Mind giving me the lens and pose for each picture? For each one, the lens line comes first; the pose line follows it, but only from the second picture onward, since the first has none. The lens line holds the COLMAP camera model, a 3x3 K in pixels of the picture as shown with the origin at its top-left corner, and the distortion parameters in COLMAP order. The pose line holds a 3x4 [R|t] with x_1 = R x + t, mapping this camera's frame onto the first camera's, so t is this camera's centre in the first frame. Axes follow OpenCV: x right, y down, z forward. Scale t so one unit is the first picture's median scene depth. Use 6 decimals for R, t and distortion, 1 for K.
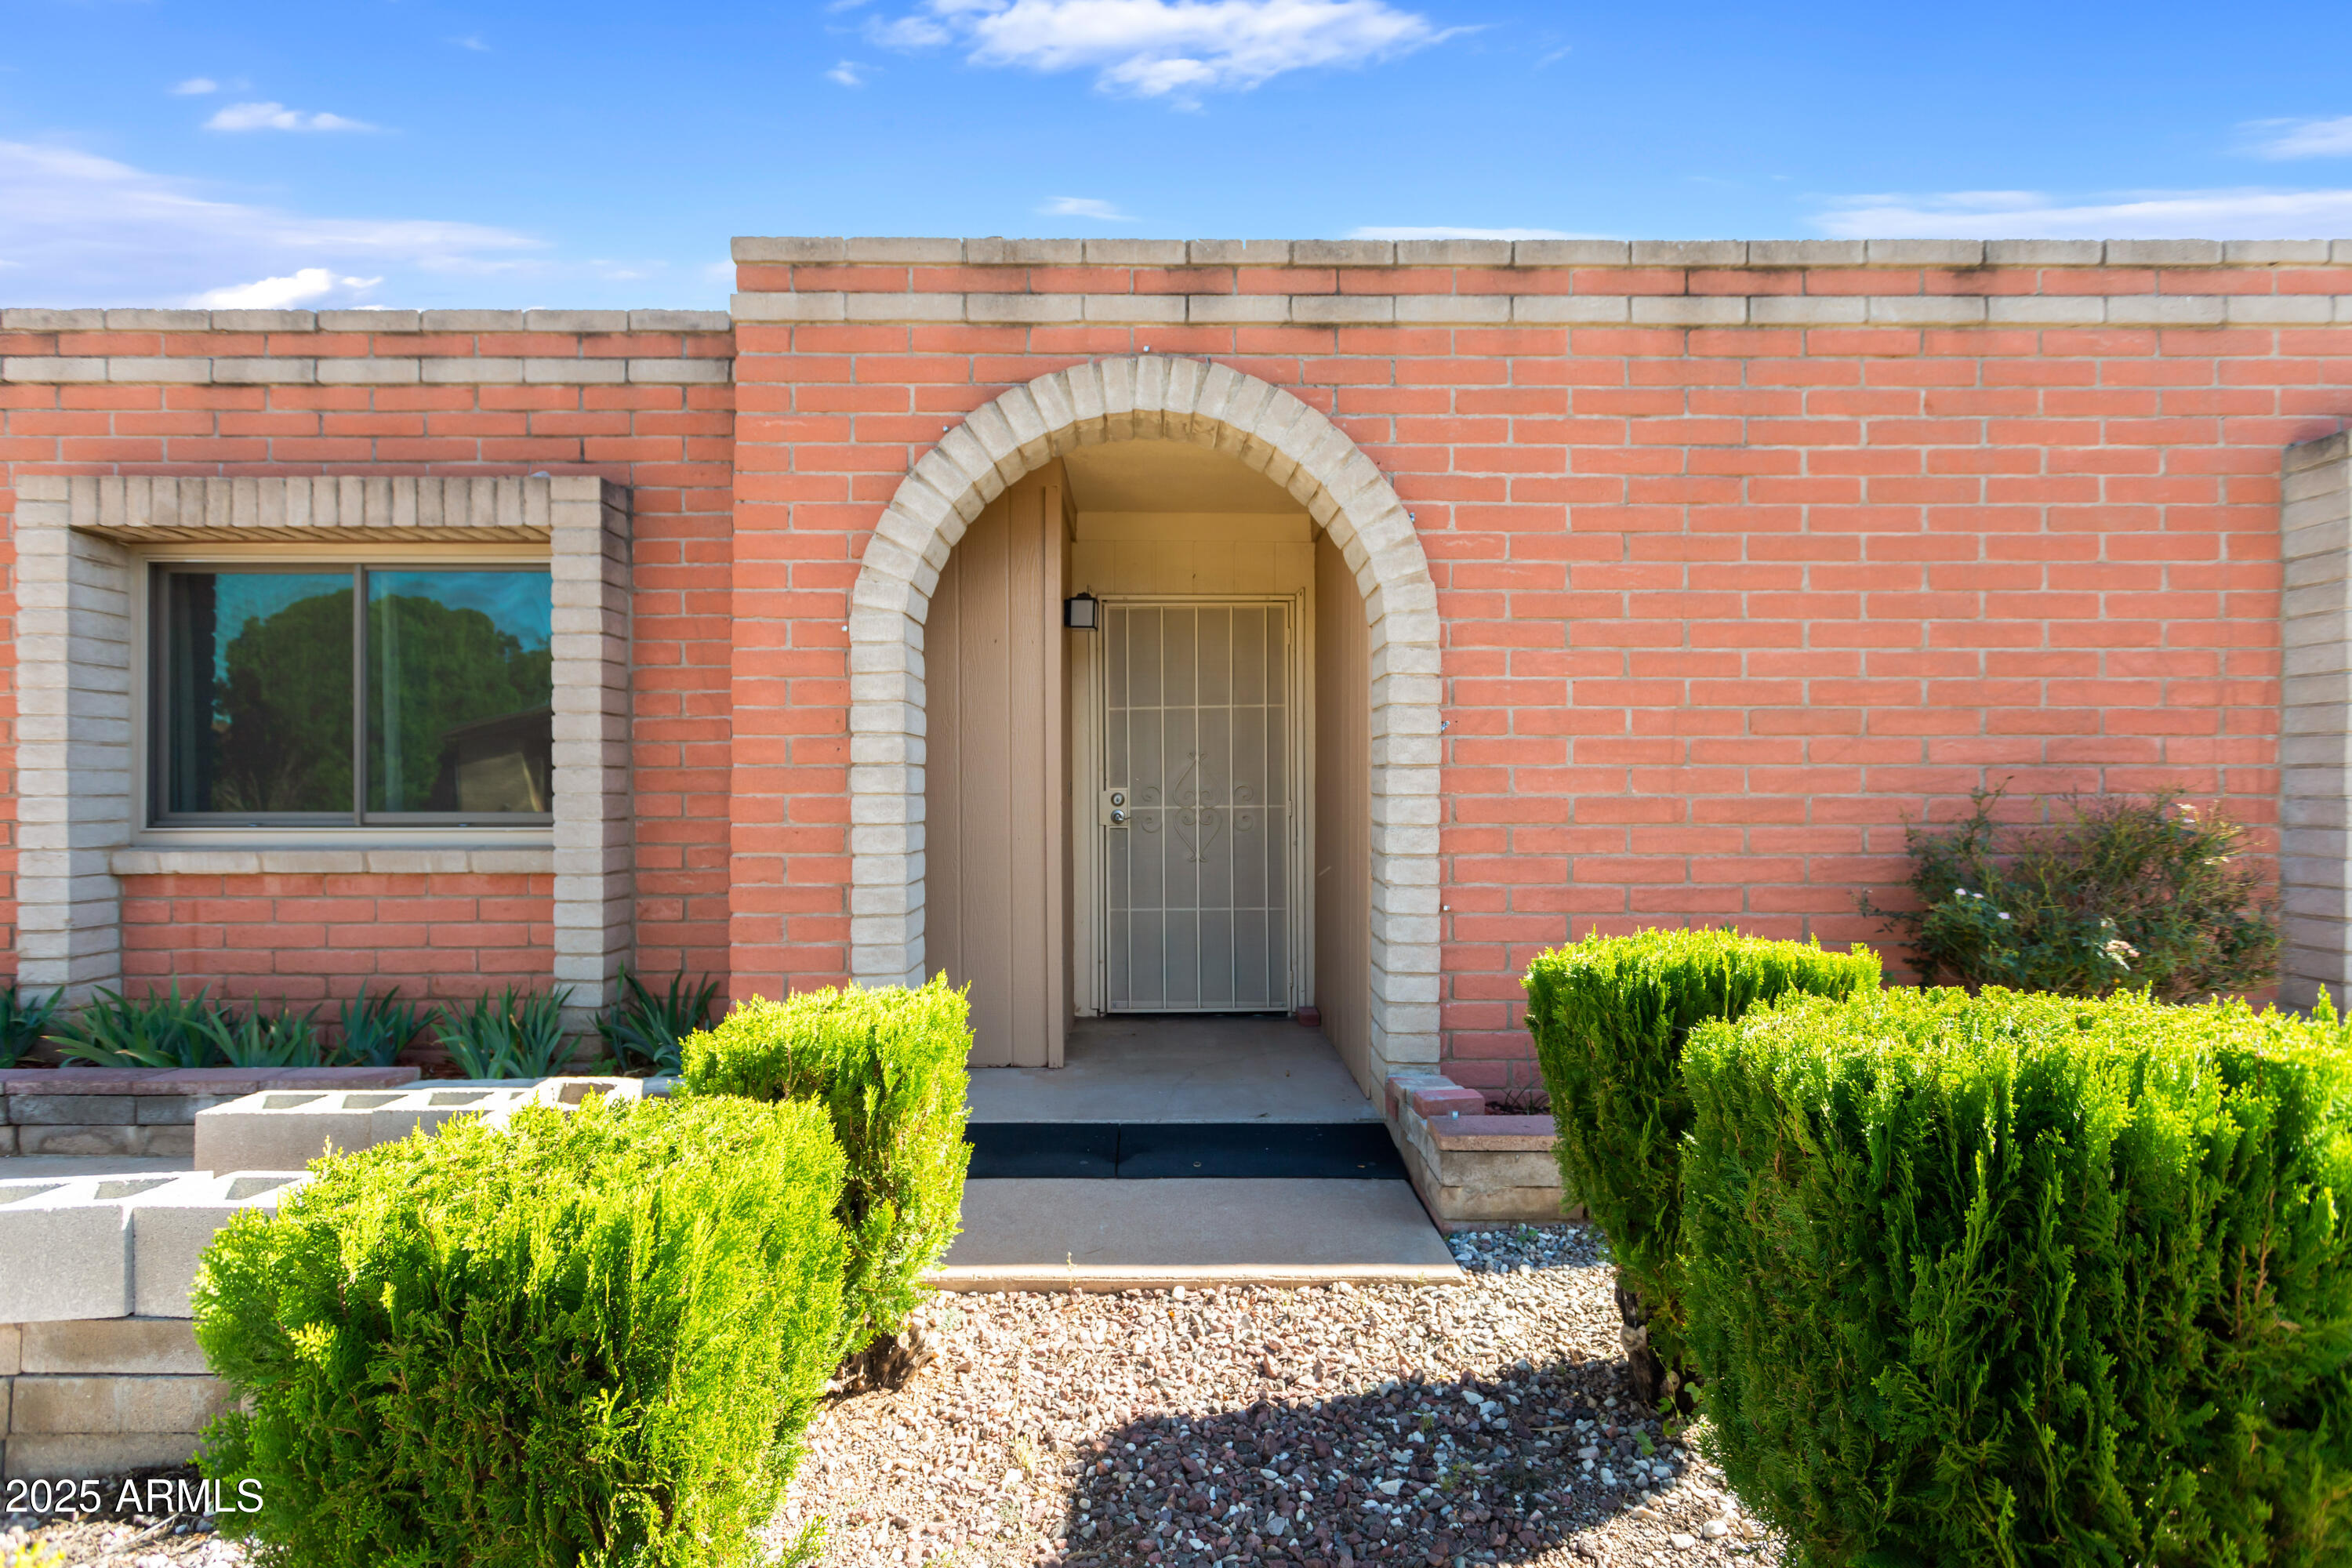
lens RADIAL K [[1145.7, 0, 1168.5], [0, 1145.7, 802.1], [0, 0, 1]] dist [-0.002527, 0.008747]
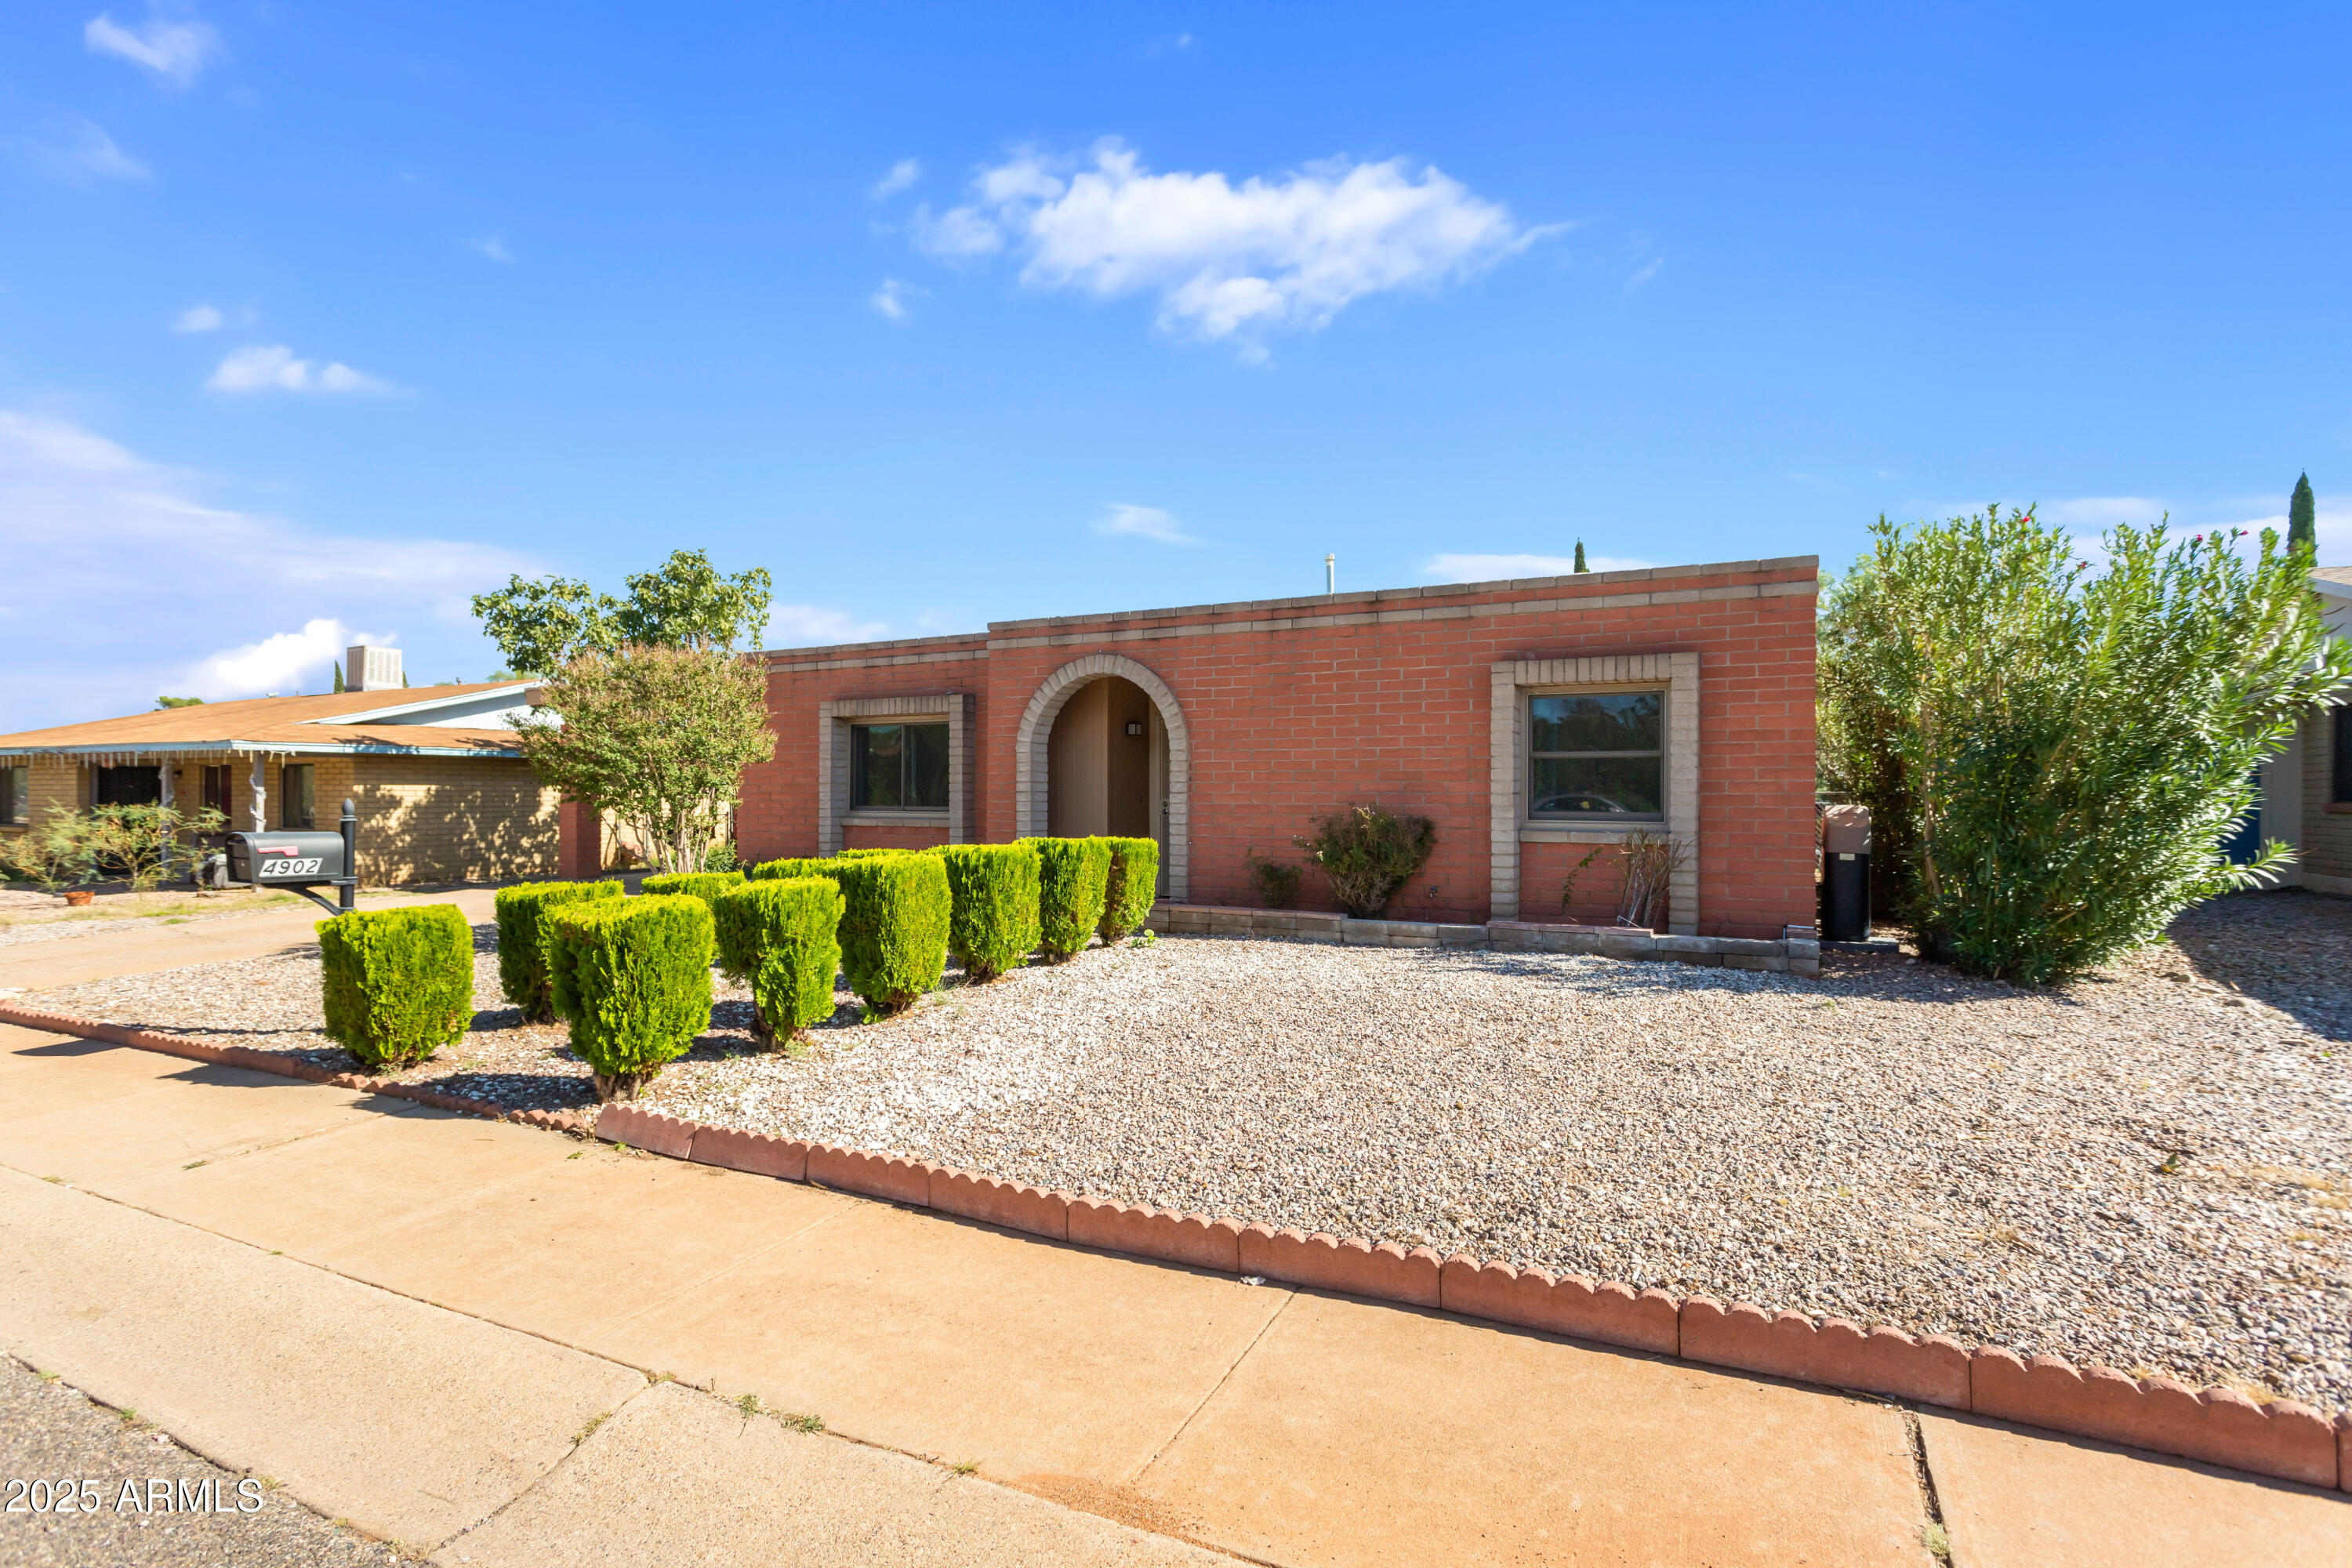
lens RADIAL K [[1145.7, 0, 1168.5], [0, 1145.7, 802.1], [0, 0, 1]] dist [-0.002527, 0.008747]
pose [[0.882329, 0.006174, -0.470593, 1.508438], [-0.009679, 0.999941, -0.005027, 0.007569], [0.470534, 0.008990, 0.882336, -1.503980]]
